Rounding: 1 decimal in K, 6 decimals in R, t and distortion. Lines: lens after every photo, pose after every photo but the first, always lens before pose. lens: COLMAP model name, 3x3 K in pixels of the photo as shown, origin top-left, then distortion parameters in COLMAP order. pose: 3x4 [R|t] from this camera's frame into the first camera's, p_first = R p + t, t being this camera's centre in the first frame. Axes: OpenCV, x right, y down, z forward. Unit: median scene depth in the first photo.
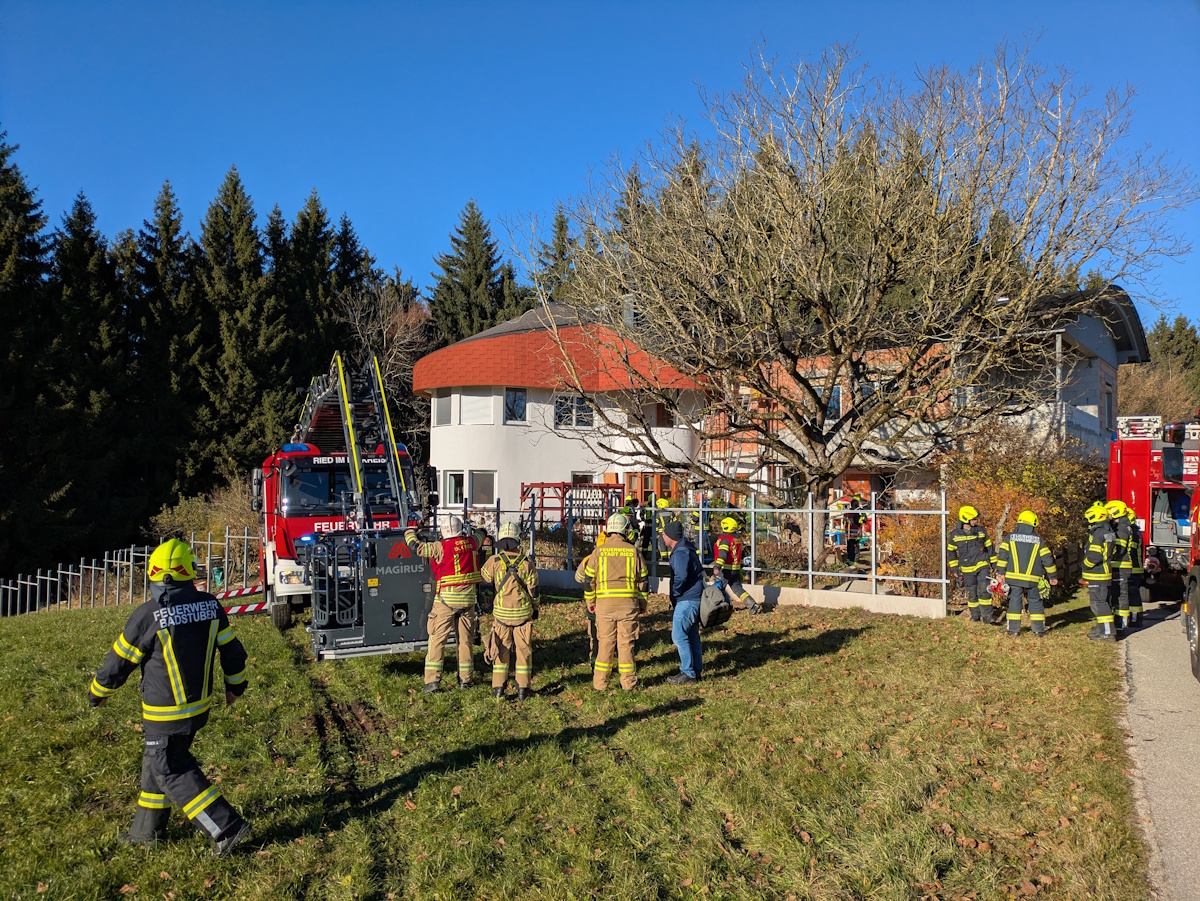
lens RADIAL K [[890.2, 0, 583.1], [0, 890.2, 489.2], [0, 0, 1]] dist [0.008365, 0.001193]
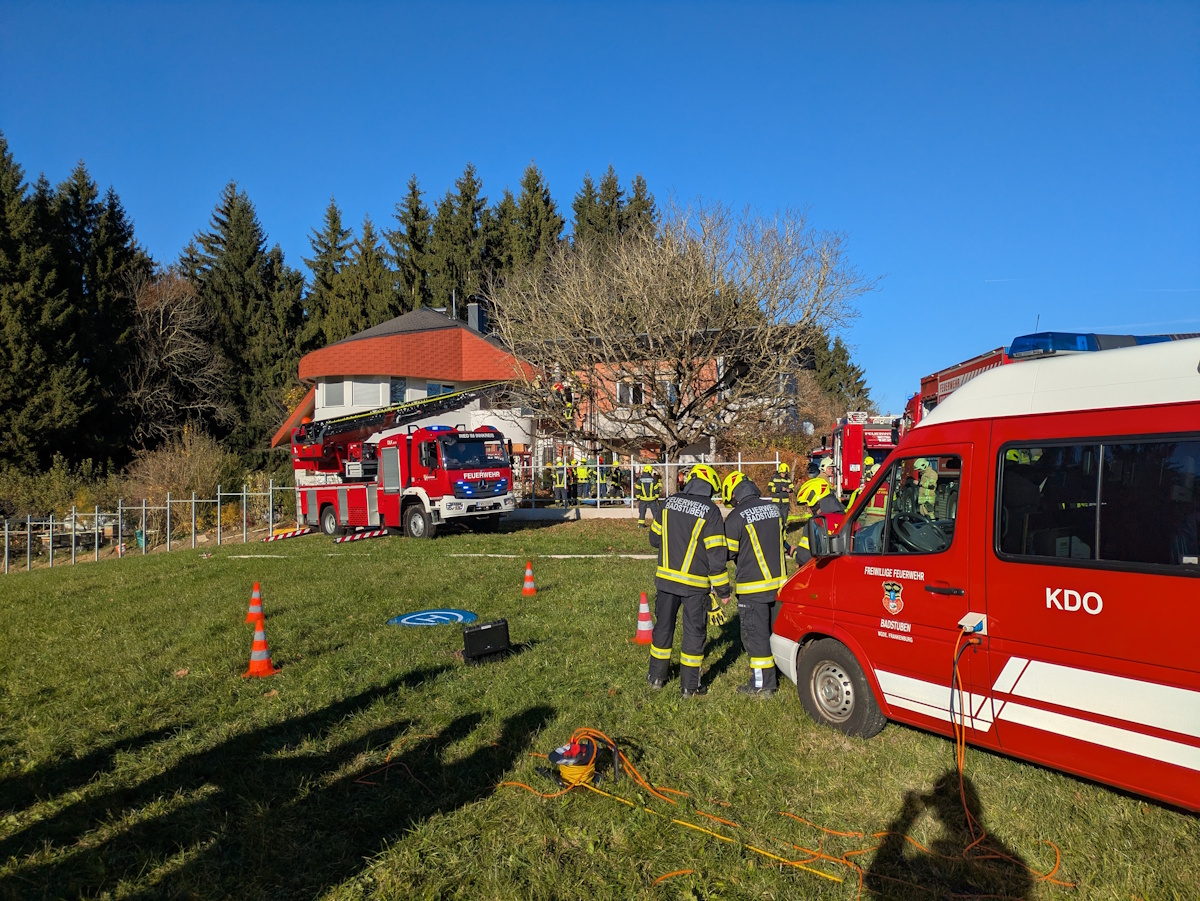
lens RADIAL K [[891.2, 0, 617.2], [0, 891.2, 455.4], [0, 0, 1]] dist [0.011256, -0.007419]
pose [[0.920175, -0.013304, 0.391280, -0.168846], [0.016303, 0.999858, -0.004344, 0.003820], [-0.391167, 0.010376, 0.920261, -0.159843]]
